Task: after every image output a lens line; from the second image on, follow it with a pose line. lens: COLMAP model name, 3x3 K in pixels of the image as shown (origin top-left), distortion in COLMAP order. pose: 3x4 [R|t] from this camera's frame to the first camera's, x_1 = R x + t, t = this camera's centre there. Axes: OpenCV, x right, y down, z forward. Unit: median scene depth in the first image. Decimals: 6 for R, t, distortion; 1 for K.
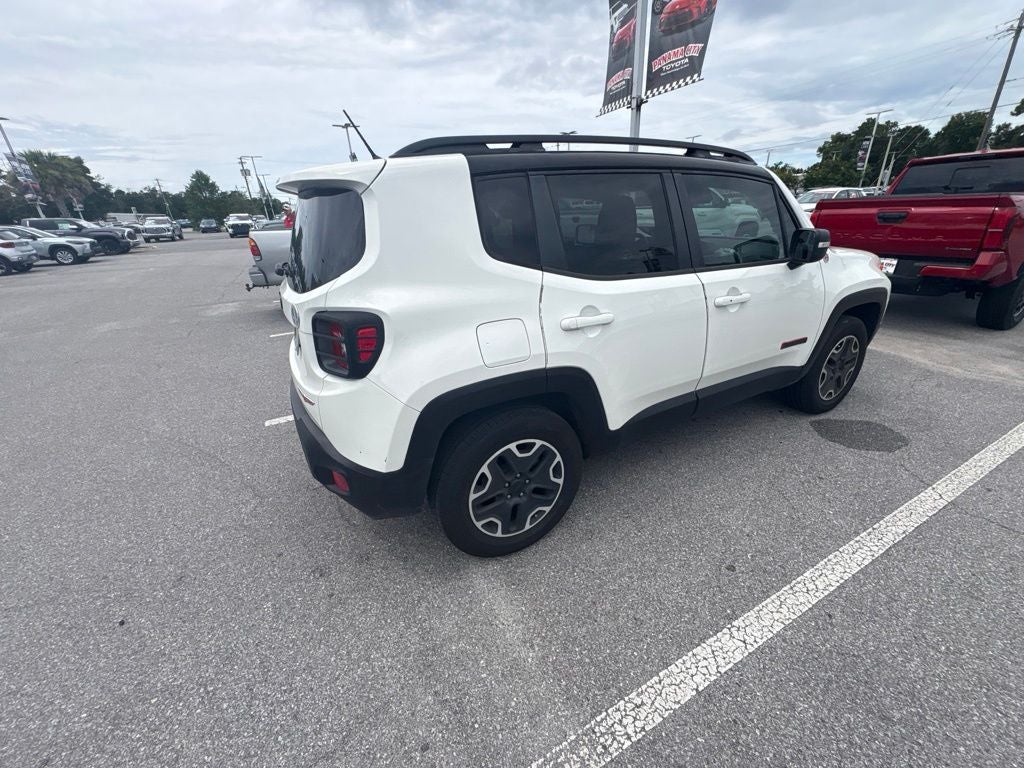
lens RADIAL K [[407.7, 0, 510.4], [0, 407.7, 382.0], [0, 0, 1]] dist [0.000388, -0.000379]
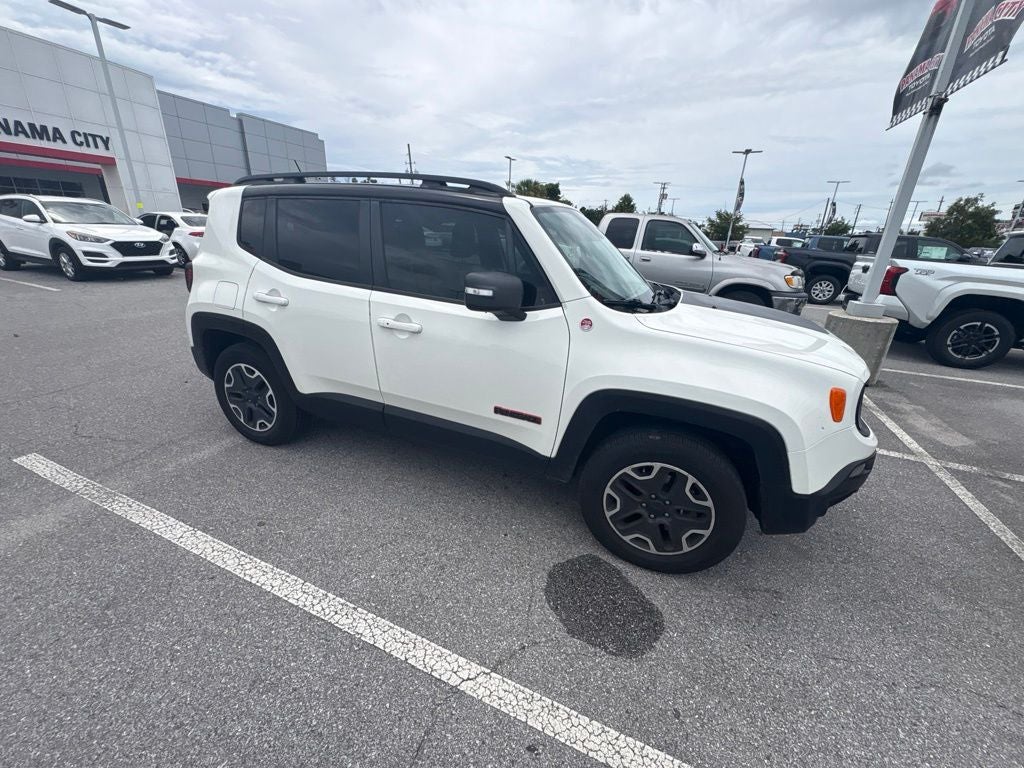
lens RADIAL K [[407.7, 0, 512.1], [0, 407.7, 382.3], [0, 0, 1]] dist [0.000388, -0.000379]
pose [[0.630570, 0.340691, -0.697360, 1.607573], [-0.374483, 0.920552, 0.111113, -0.314519], [0.679812, 0.191085, 0.708055, 0.545618]]
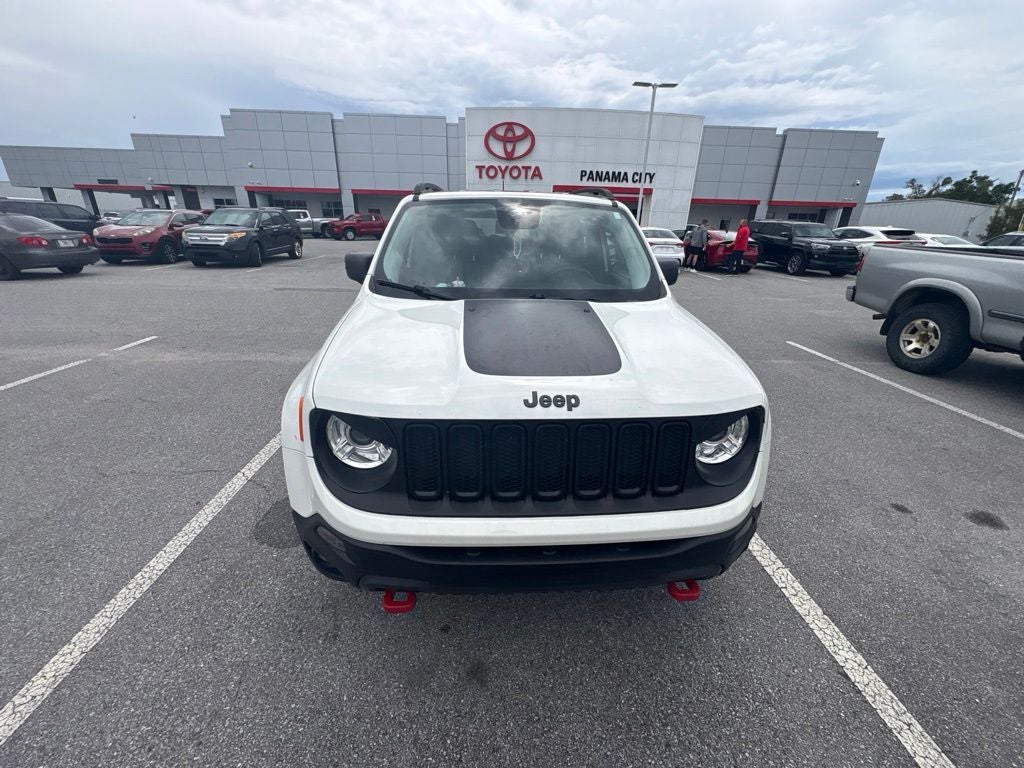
lens RADIAL K [[407.7, 0, 511.7], [0, 407.7, 383.9], [0, 0, 1]] dist [0.000388, -0.000379]
pose [[-0.424005, 0.362358, -0.830010, 1.849930], [-0.362166, 0.772162, 0.522113, -0.948985], [0.830094, 0.521980, -0.196166, 1.997746]]
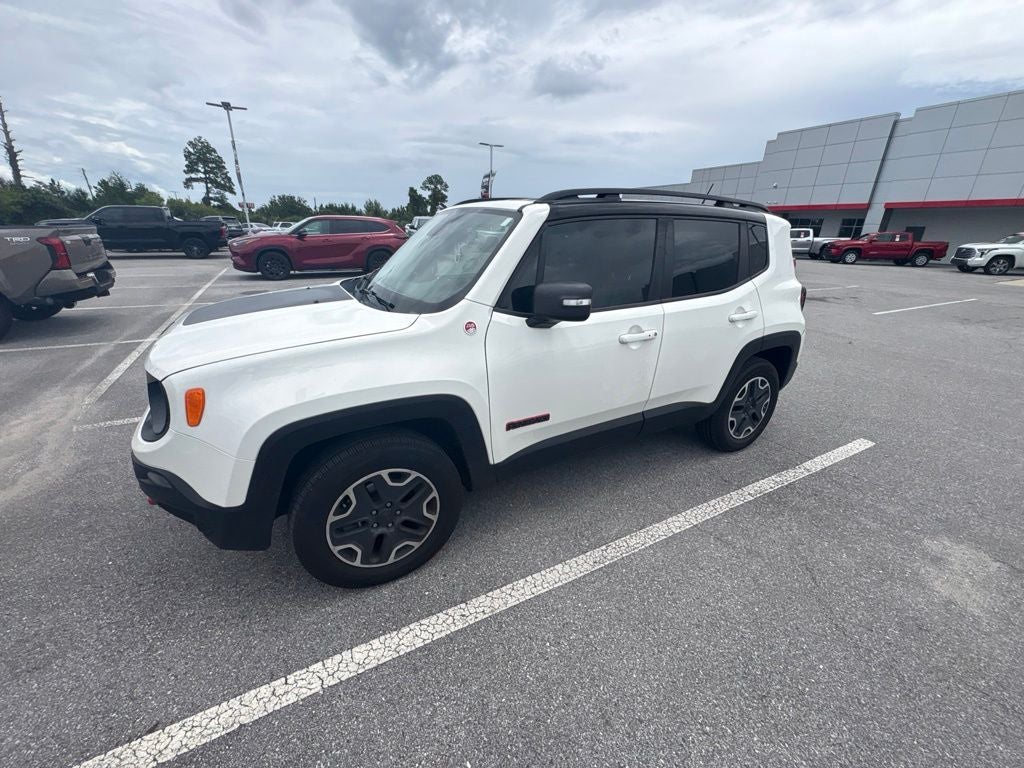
lens RADIAL K [[407.7, 0, 509.5], [0, 407.7, 382.5], [0, 0, 1]] dist [0.000388, -0.000379]
pose [[-0.999838, 0.017586, -0.003752, 0.509817], [0.010043, 0.719222, 0.694707, -1.236609], [0.014916, 0.694557, -0.719283, 2.771473]]
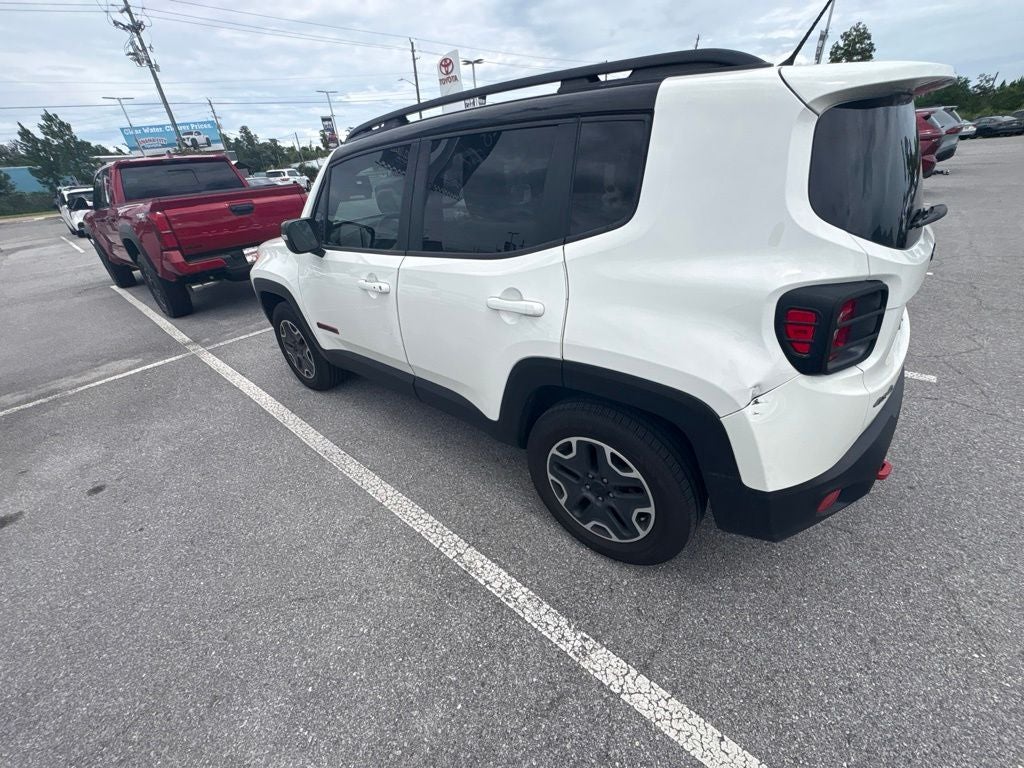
lens RADIAL K [[407.7, 0, 511.5], [0, 407.7, 385.5], [0, 0, 1]] dist [0.000388, -0.000379]
pose [[-0.356516, -0.398385, 0.845095, -1.000067], [0.452676, 0.717614, 0.529258, -0.747736], [-0.817301, 0.571244, -0.075501, 1.800246]]
